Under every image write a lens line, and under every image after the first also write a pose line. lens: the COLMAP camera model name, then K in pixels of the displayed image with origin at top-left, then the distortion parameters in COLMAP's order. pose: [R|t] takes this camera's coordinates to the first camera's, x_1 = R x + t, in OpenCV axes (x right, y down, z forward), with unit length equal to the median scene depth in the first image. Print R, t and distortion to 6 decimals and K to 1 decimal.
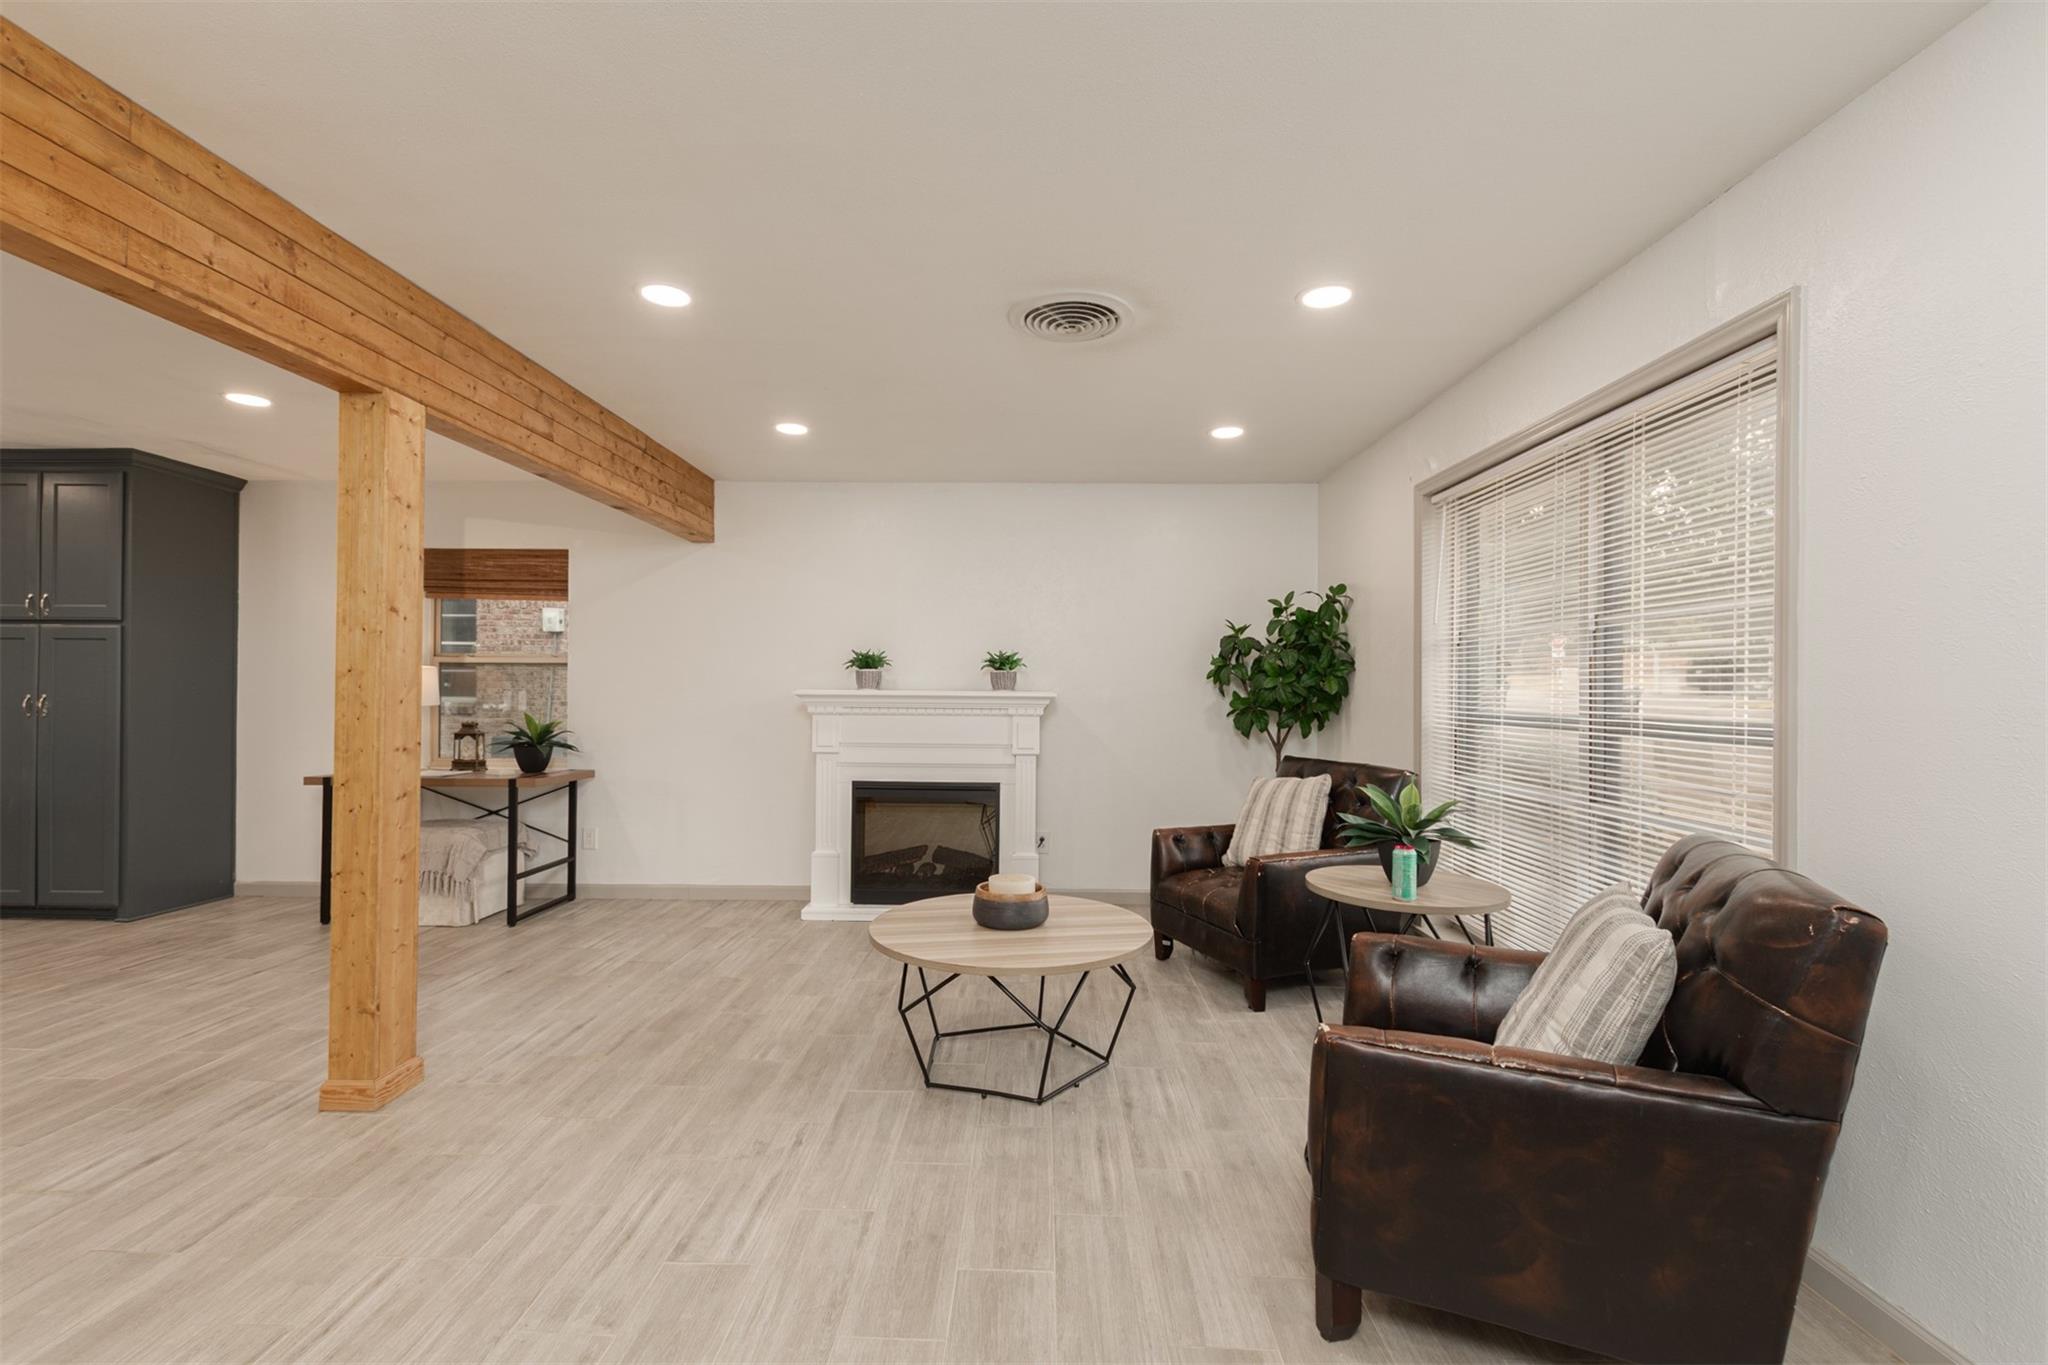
lens RADIAL K [[895.6, 0, 1025.1], [0, 895.6, 689.2], [0, 0, 1]] dist [0.009644, -0.005594]
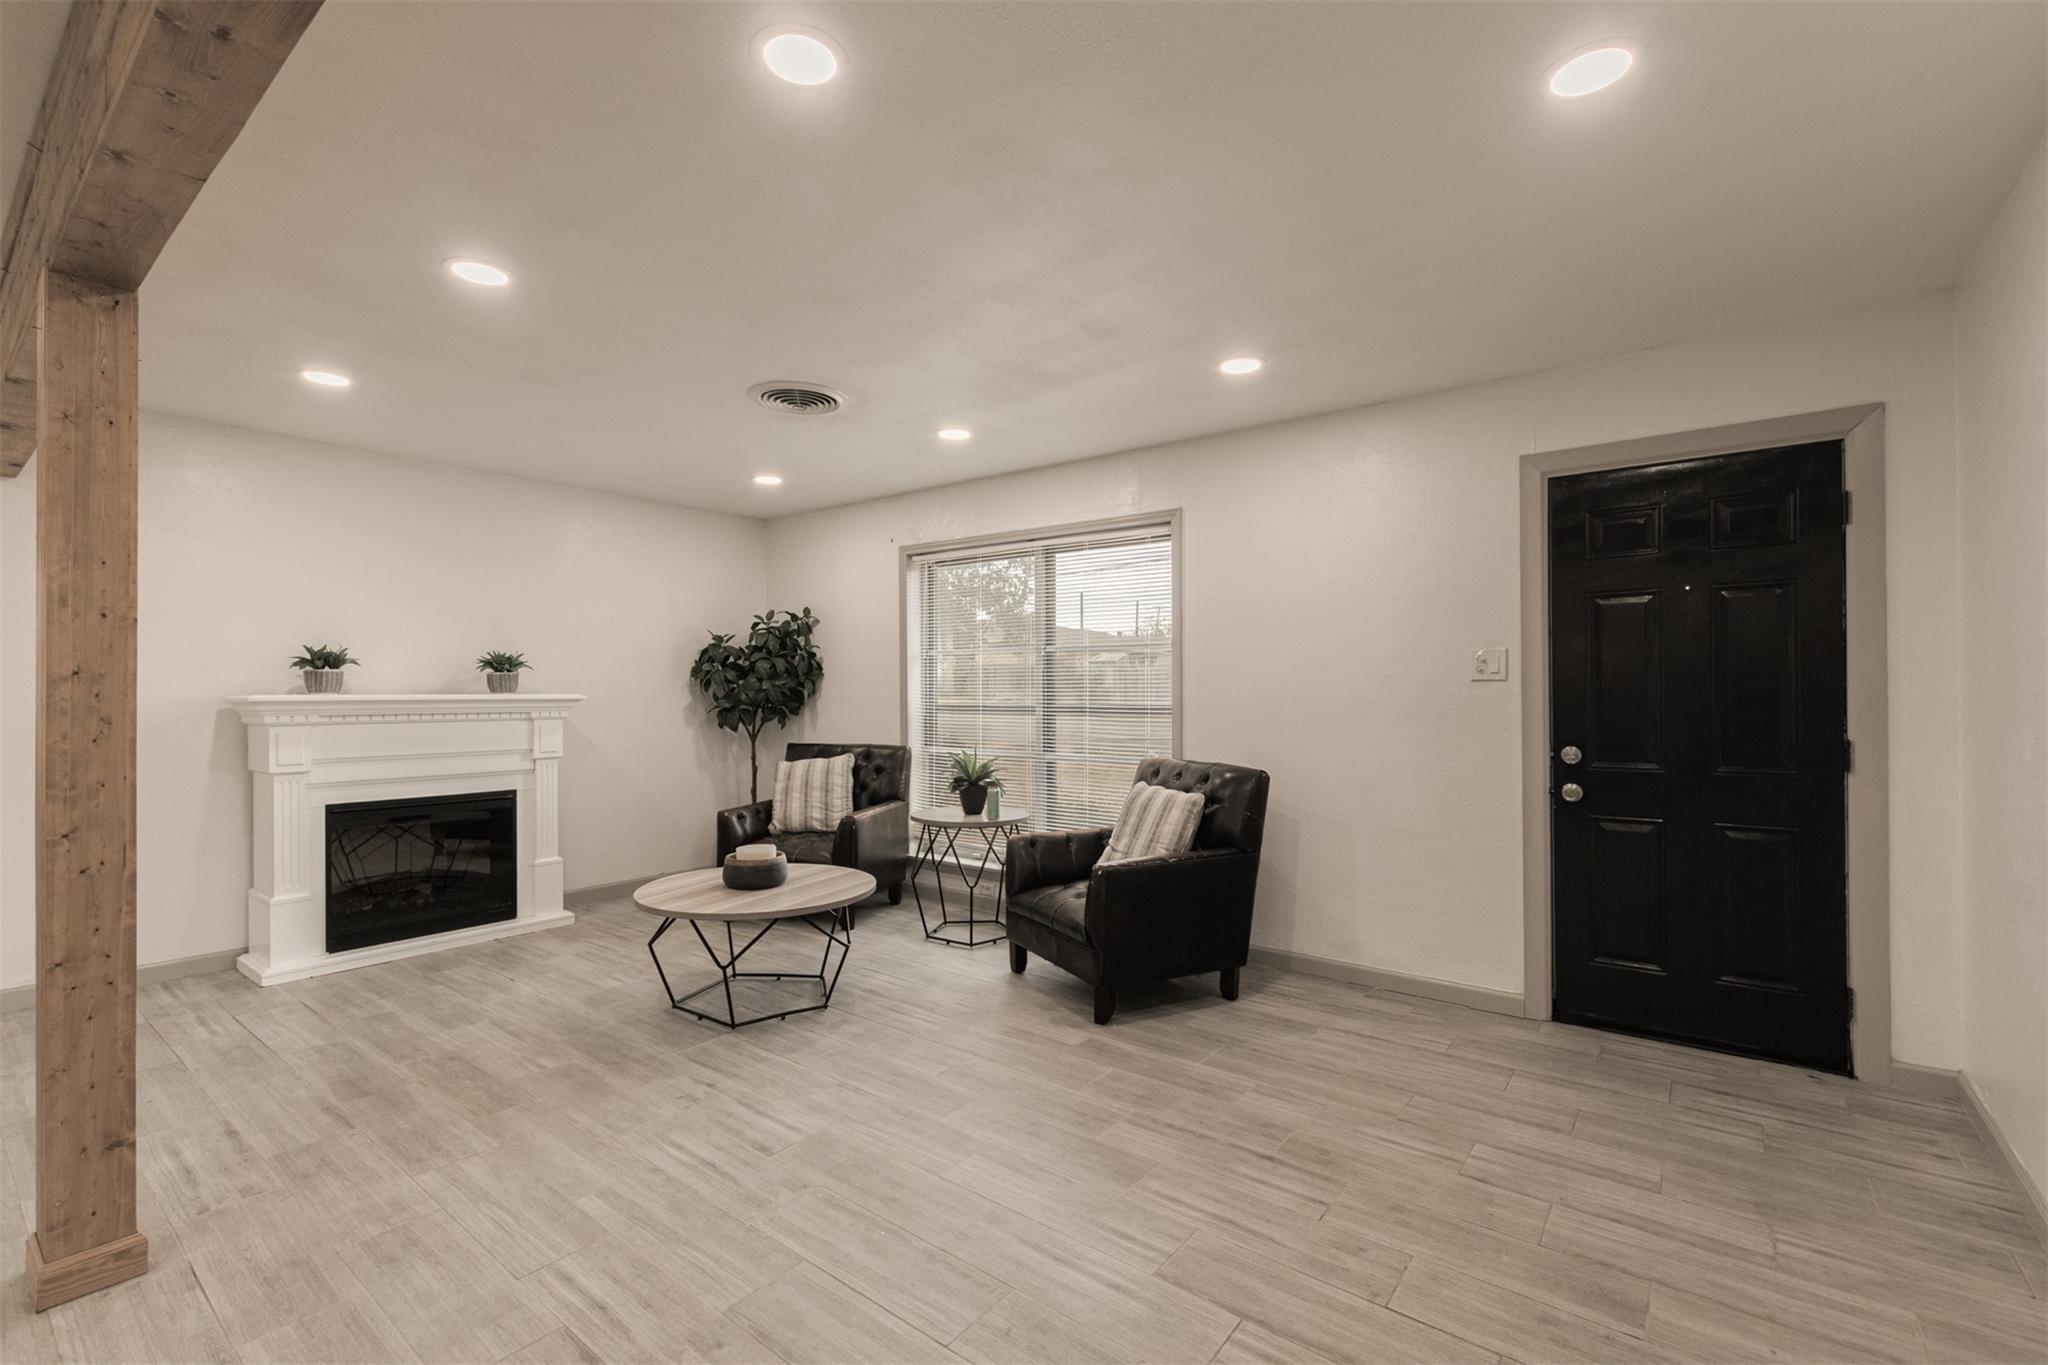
lens RADIAL K [[895.6, 0, 1025.1], [0, 895.6, 689.2], [0, 0, 1]] dist [0.009644, -0.005594]
pose [[0.596978, -0.006017, 0.802235, -0.707642], [0.005159, 0.999980, 0.003661, -0.005485], [-0.802241, 0.001953, 0.596997, -0.013237]]
